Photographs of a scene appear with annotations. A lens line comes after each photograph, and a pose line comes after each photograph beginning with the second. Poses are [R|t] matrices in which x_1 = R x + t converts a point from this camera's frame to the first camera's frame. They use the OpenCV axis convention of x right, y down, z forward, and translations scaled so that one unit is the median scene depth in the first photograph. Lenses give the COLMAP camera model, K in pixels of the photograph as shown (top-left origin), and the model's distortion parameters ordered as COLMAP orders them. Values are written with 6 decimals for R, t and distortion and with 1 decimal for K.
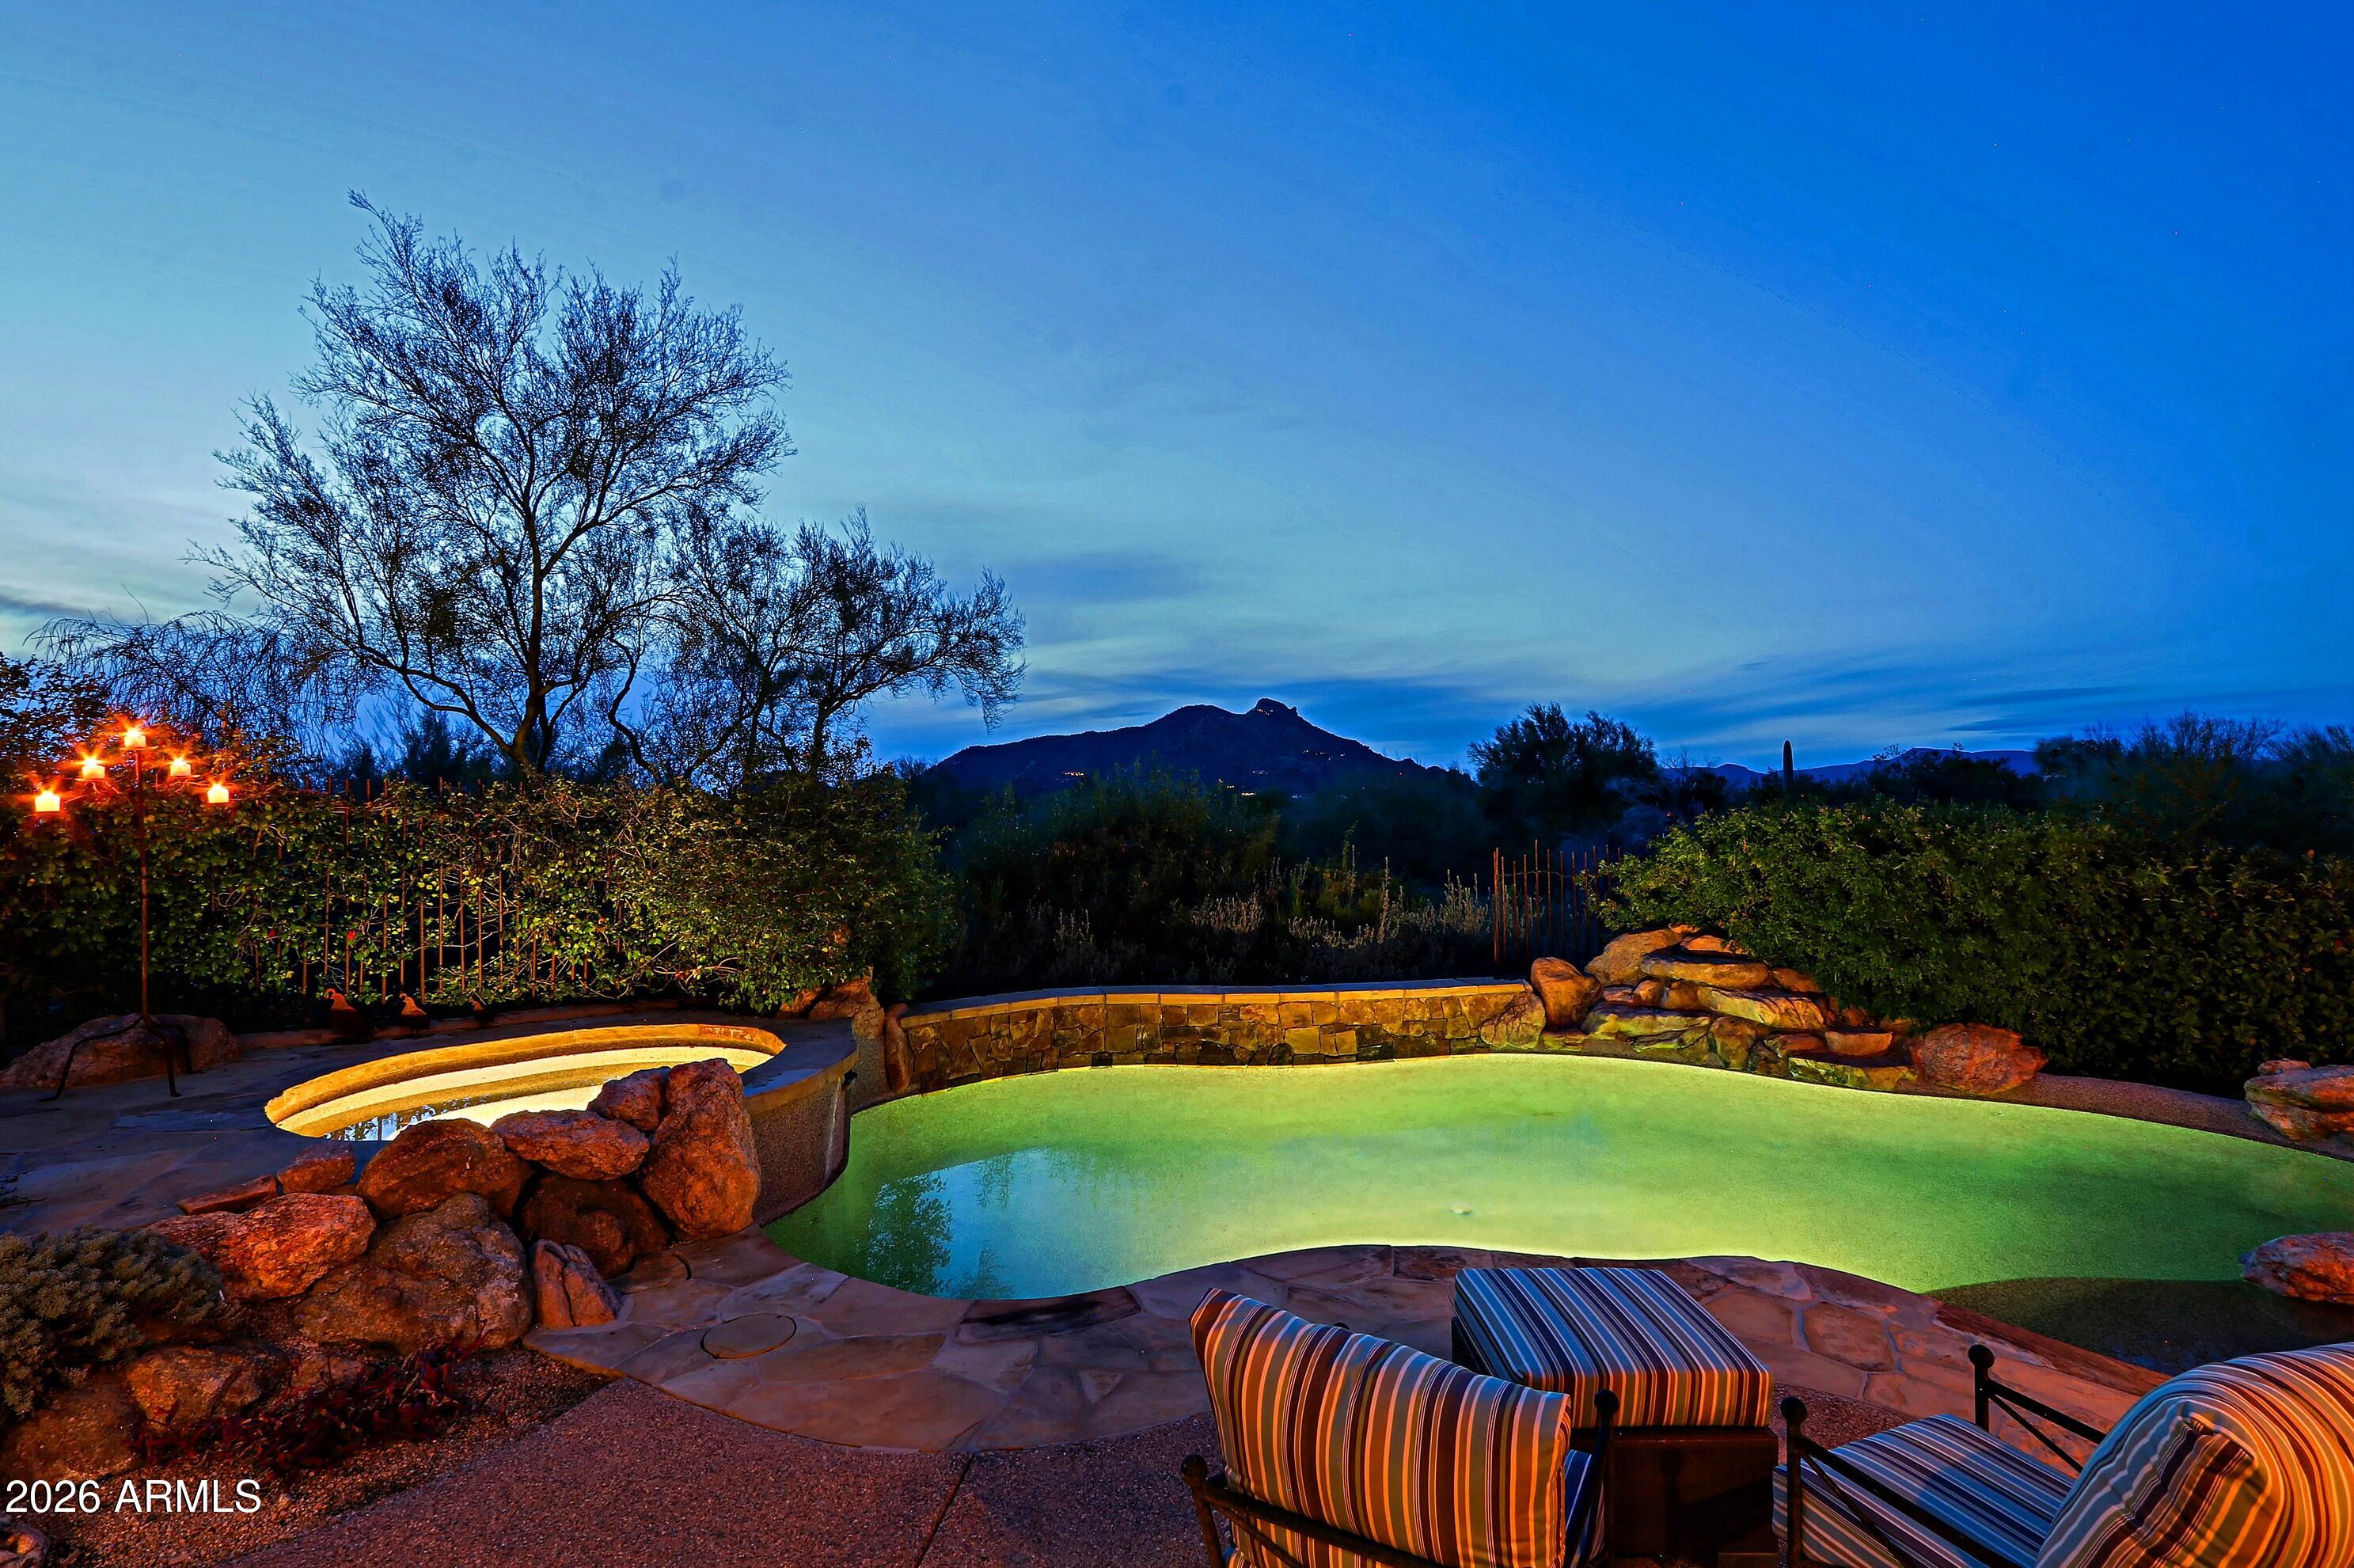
lens RADIAL K [[1139.6, 0, 1177.0], [0, 1139.6, 784.0], [0, 0, 1]] dist [-0.000052, -0.000070]
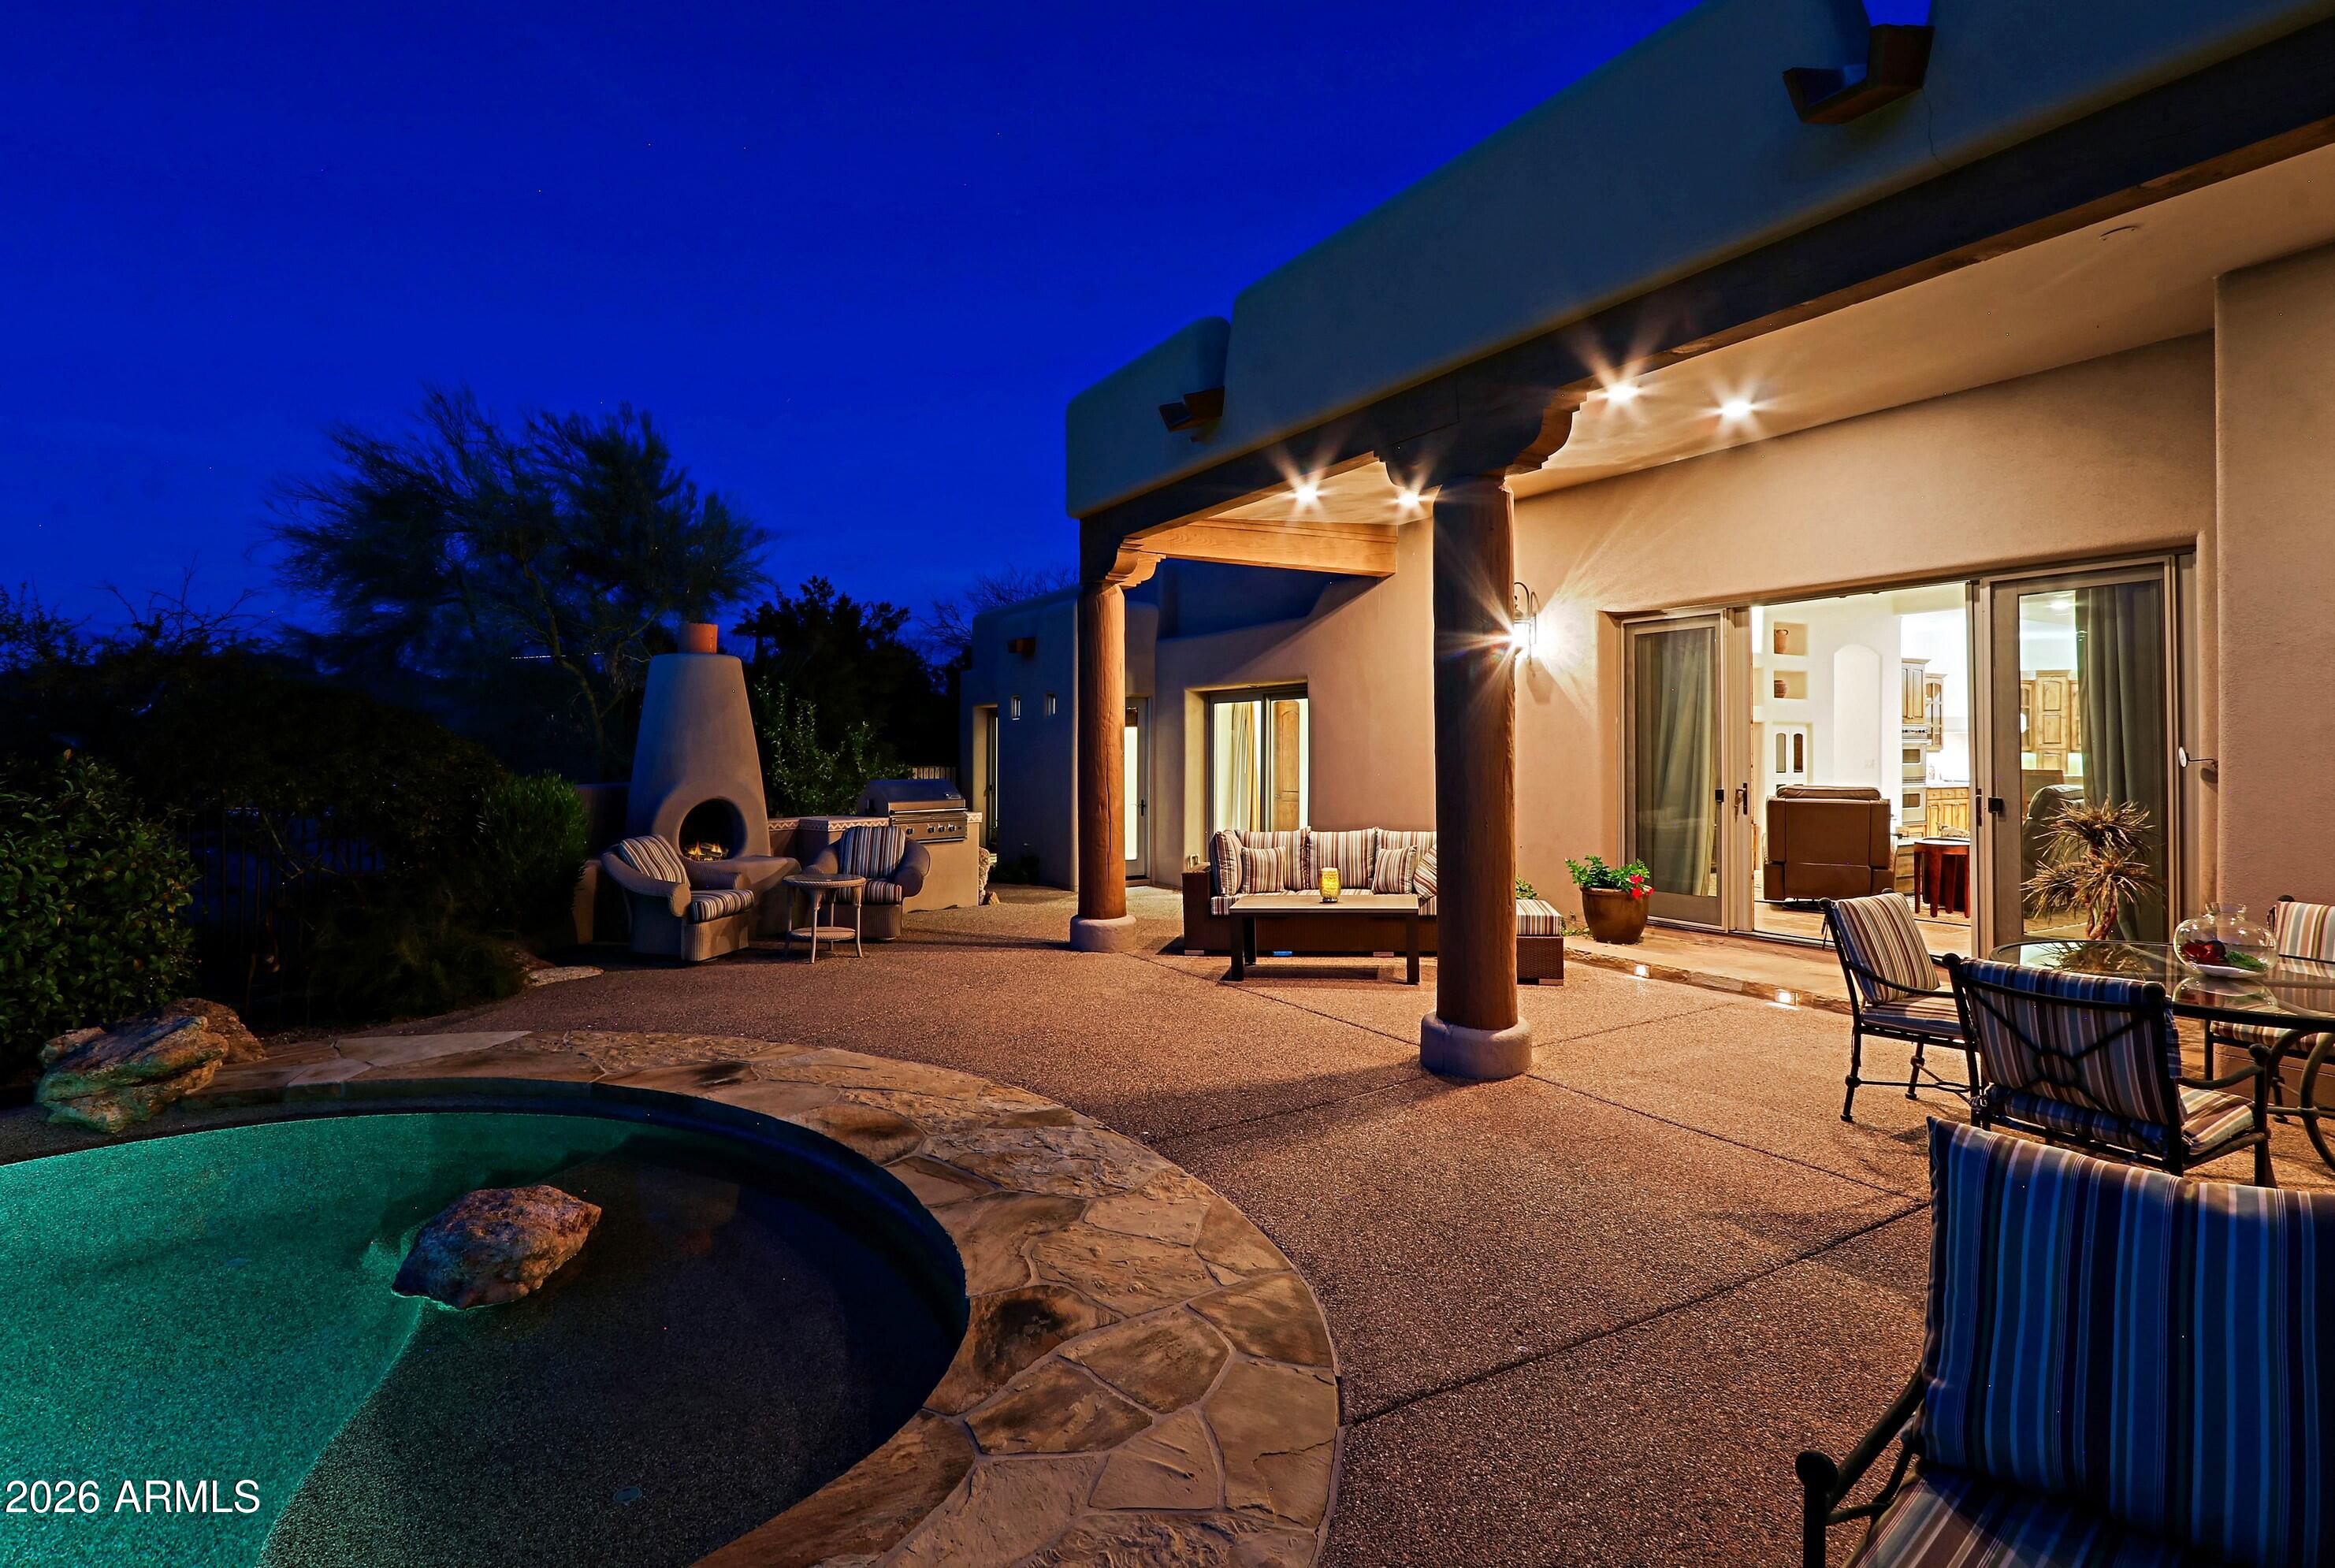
lens RADIAL K [[1107.0, 0, 1155.4], [0, 1107.0, 713.6], [0, 0, 1]] dist [-0.002590, -0.000413]
pose [[-0.302156, 0.030279, 0.952778, 0.058722], [-0.017331, 0.999156, -0.037249, 0.039897], [-0.953101, -0.027768, -0.301376, 0.430537]]
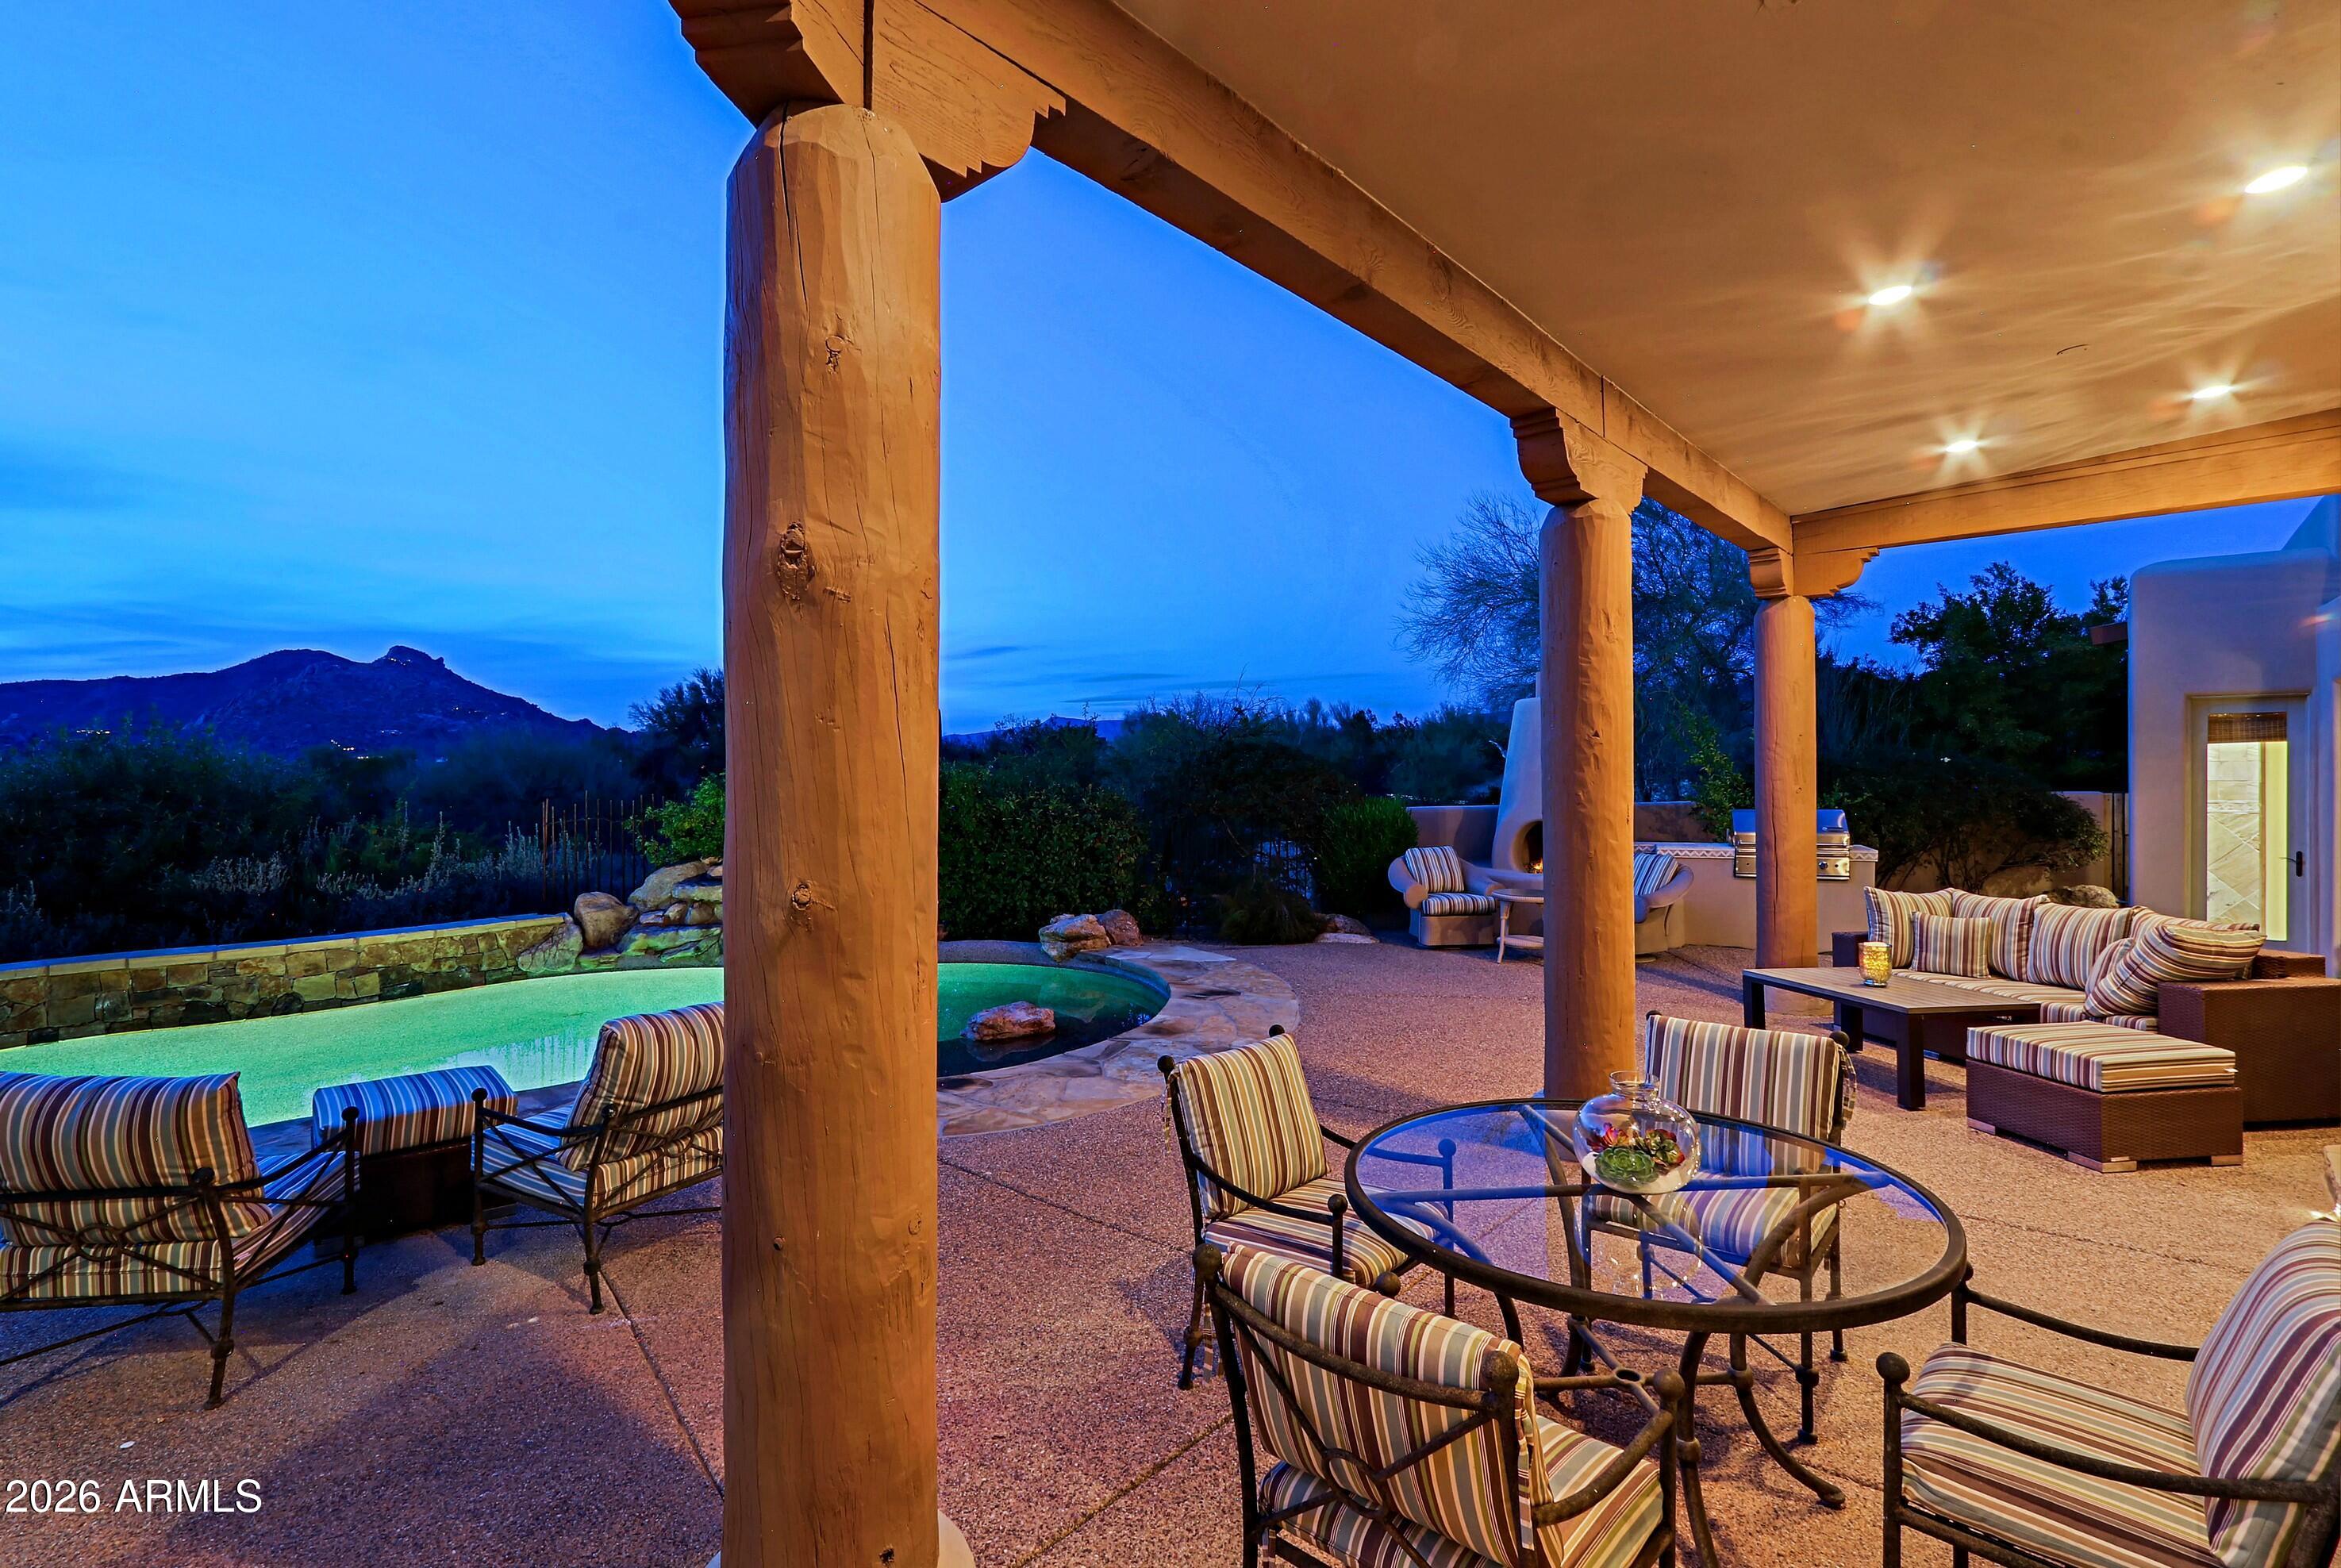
lens RADIAL K [[1120.4, 0, 1161.3], [0, 1120.4, 753.4], [0, 0, 1]] dist [-0.001627, 0.000034]
pose [[0.784919, -0.001684, 0.619596, 0.081680], [-0.002030, 0.999984, 0.005289, 0.005122], [-0.619595, -0.005409, 0.784903, -0.265511]]
